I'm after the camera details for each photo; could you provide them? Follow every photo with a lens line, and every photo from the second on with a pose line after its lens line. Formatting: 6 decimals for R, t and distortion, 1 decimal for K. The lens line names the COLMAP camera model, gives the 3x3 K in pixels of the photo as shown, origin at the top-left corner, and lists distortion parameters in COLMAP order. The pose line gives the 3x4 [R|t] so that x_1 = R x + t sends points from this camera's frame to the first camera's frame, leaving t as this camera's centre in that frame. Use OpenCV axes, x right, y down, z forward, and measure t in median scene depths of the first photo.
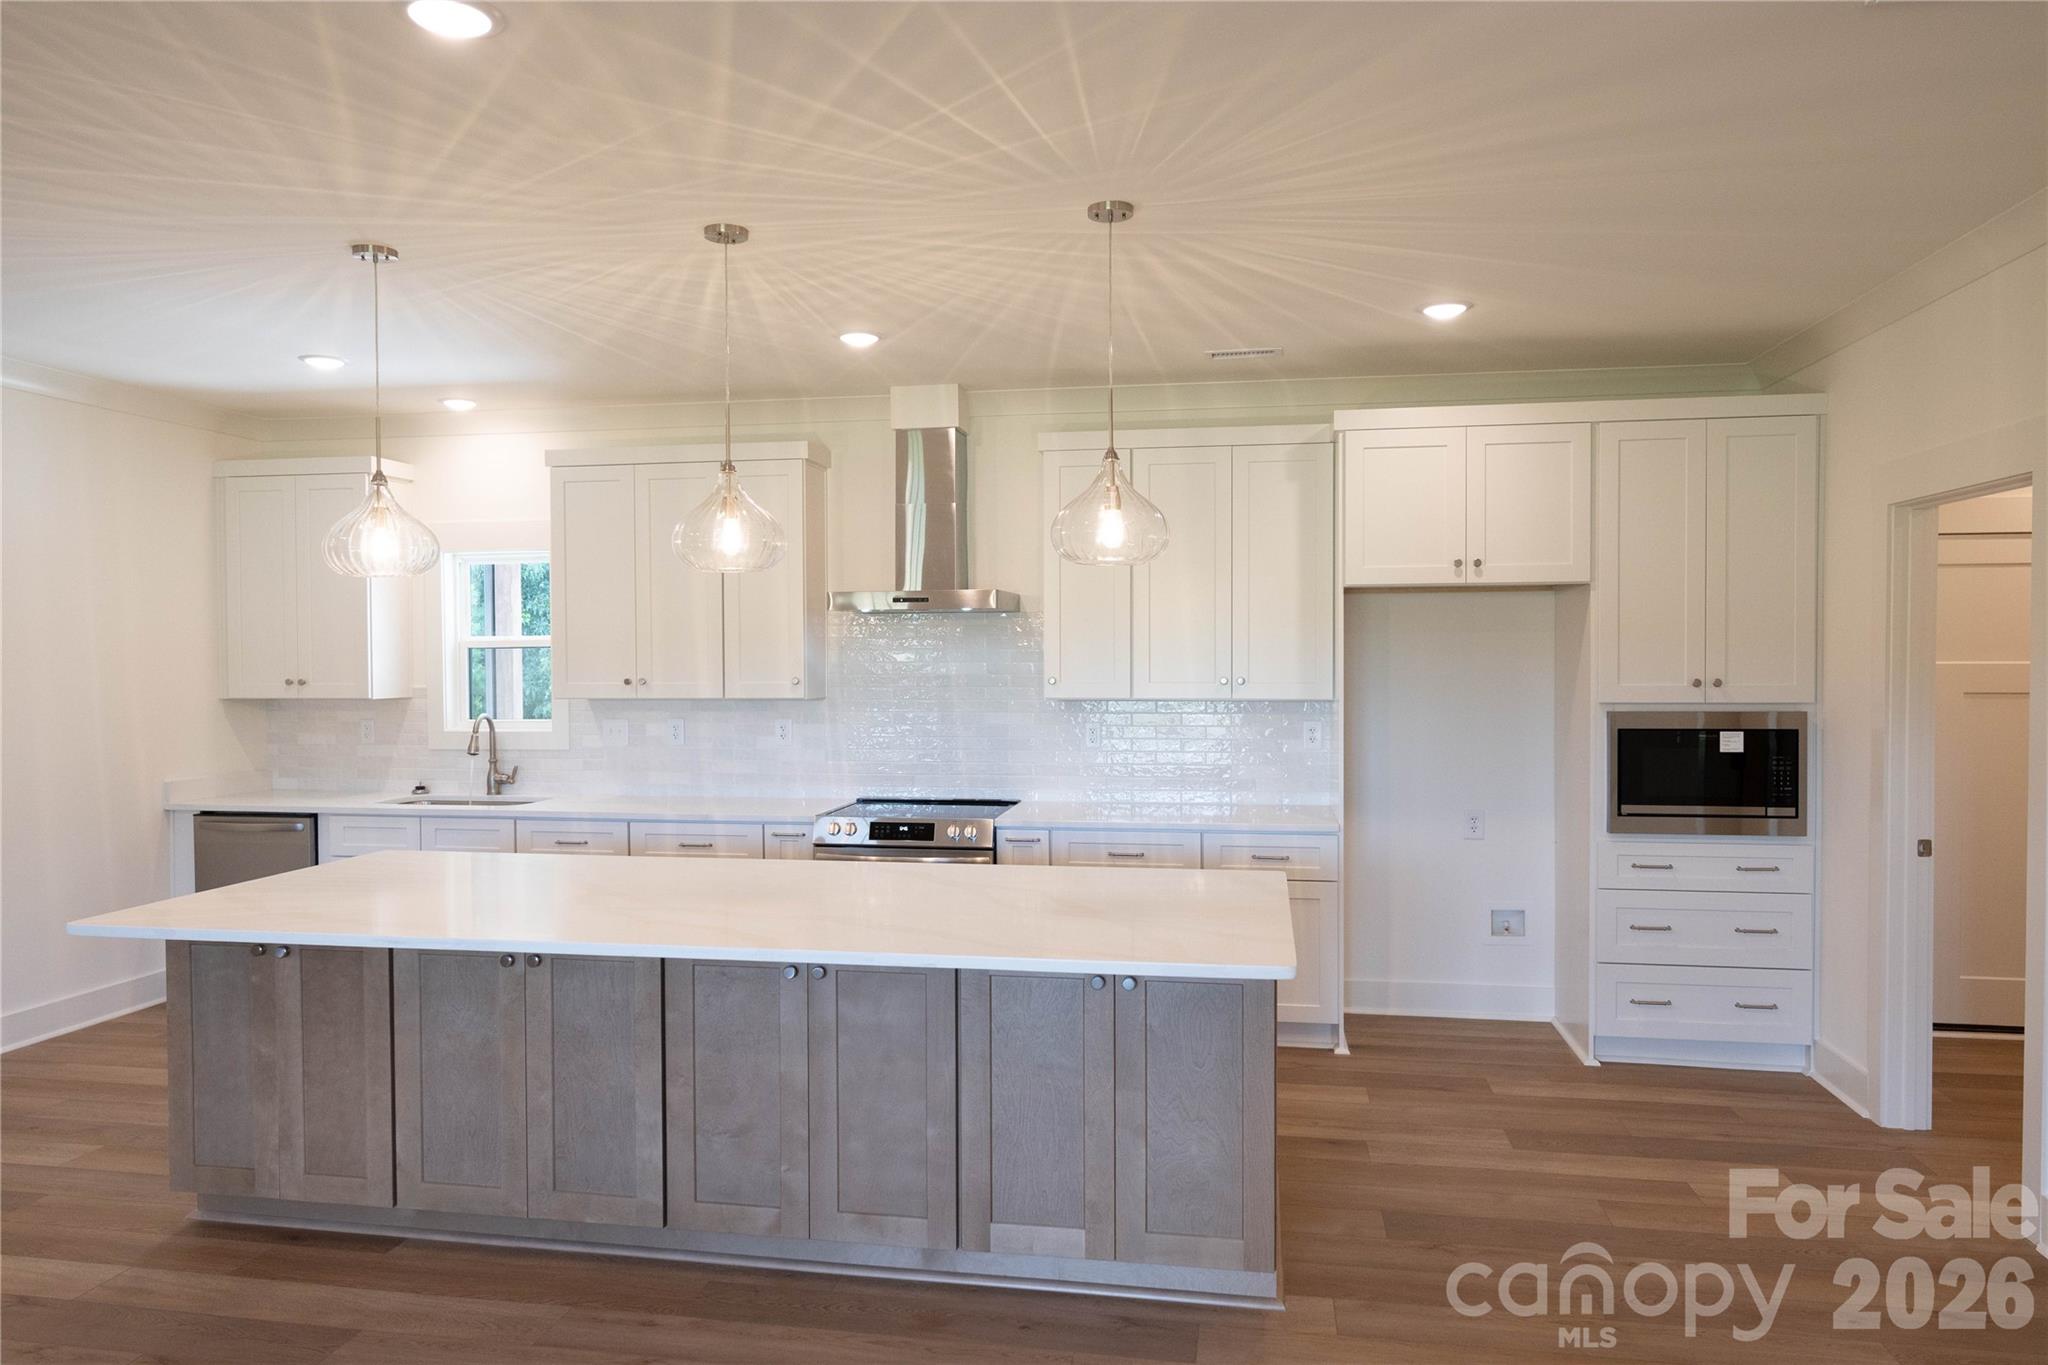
lens RADIAL K [[1328.6, 0, 1026.4], [0, 1328.6, 680.7], [0, 0, 1]] dist [0.001101, -0.002168]
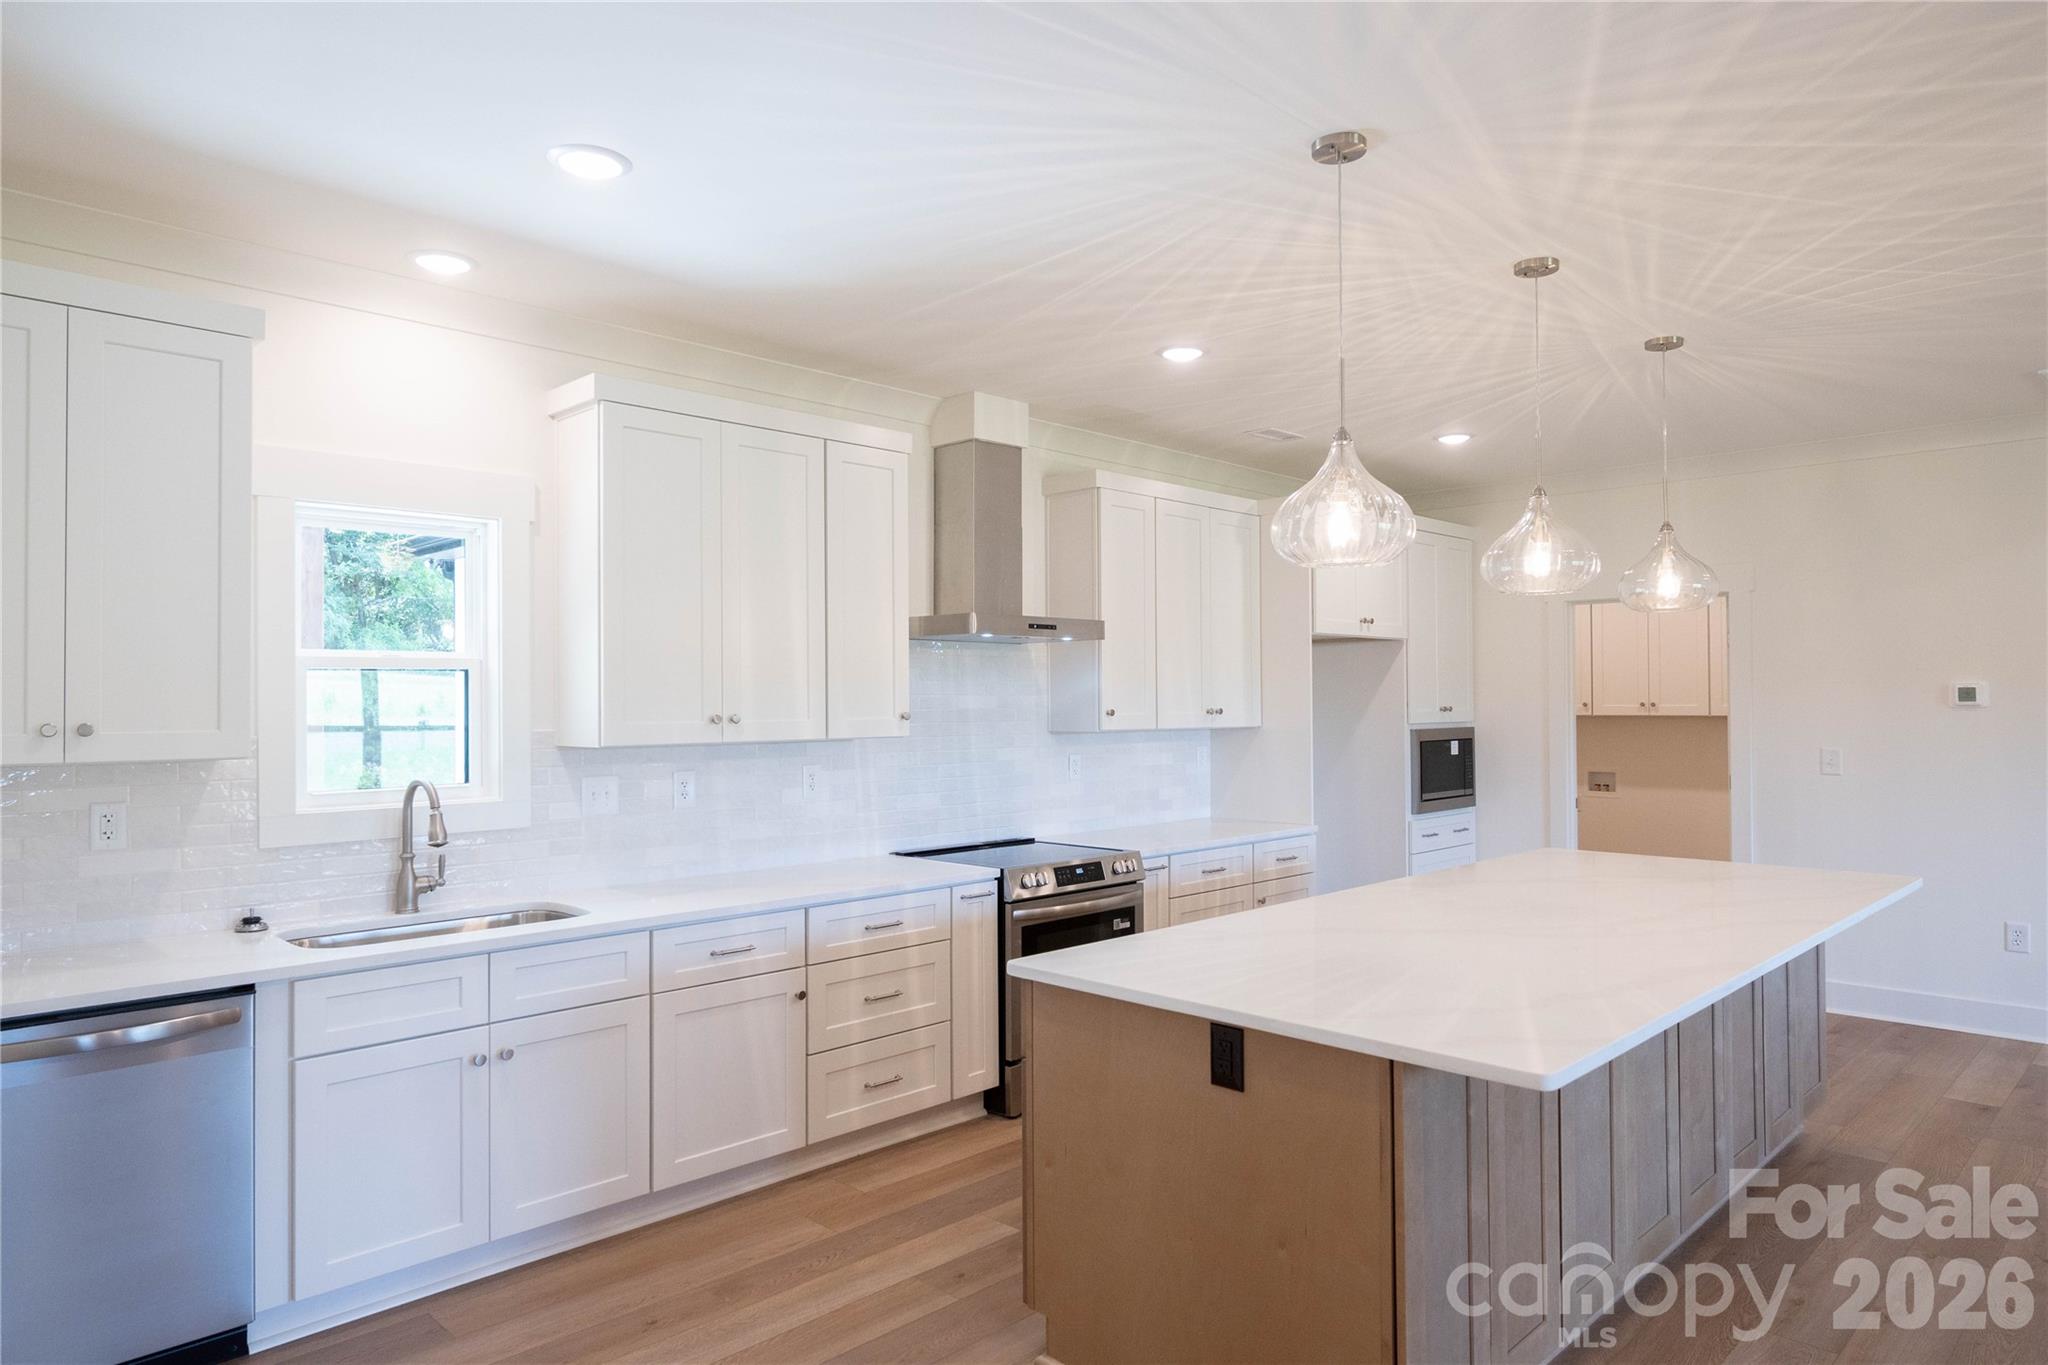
lens RADIAL K [[1244.7, 0, 1028.0], [0, 1244.7, 683.1], [0, 0, 1]] dist [0.002116, -0.001297]
pose [[0.573755, 0.013325, 0.818919, -0.986228], [0.019216, 0.999373, -0.029724, 0.005594], [-0.818802, 0.032790, 0.573139, 0.620946]]
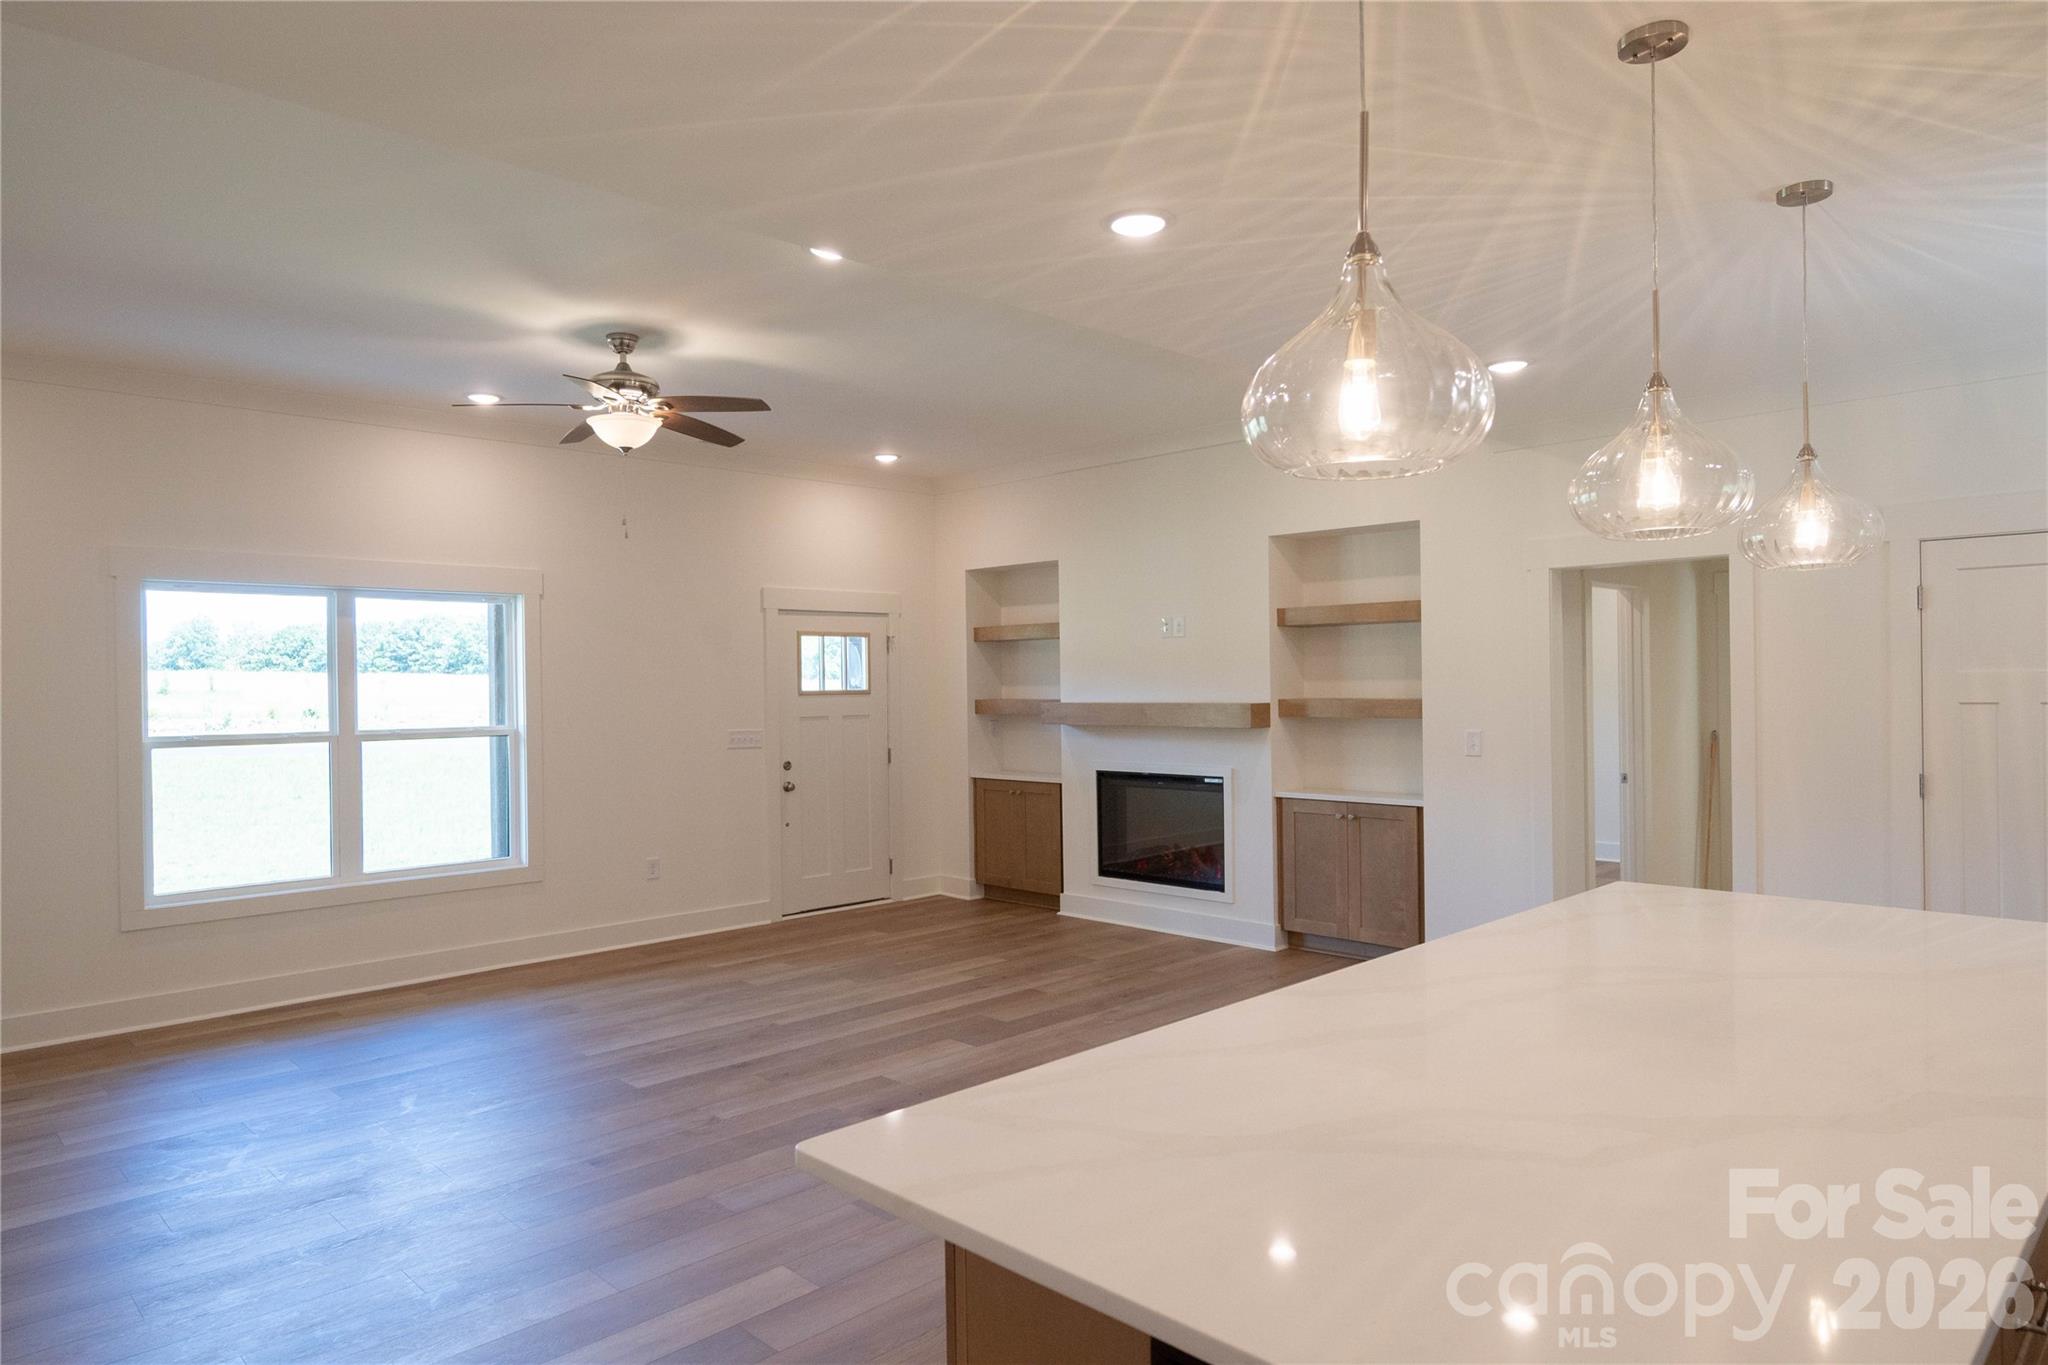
lens RADIAL K [[1244.7, 0, 1027.9], [0, 1244.7, 682.8], [0, 0, 1]] dist [0.002116, -0.001297]
pose [[-0.578639, 0.012031, -0.815495, 0.386904], [-0.001293, 0.999876, 0.015669, -0.013476], [0.815583, 0.010121, -0.578552, 0.885110]]
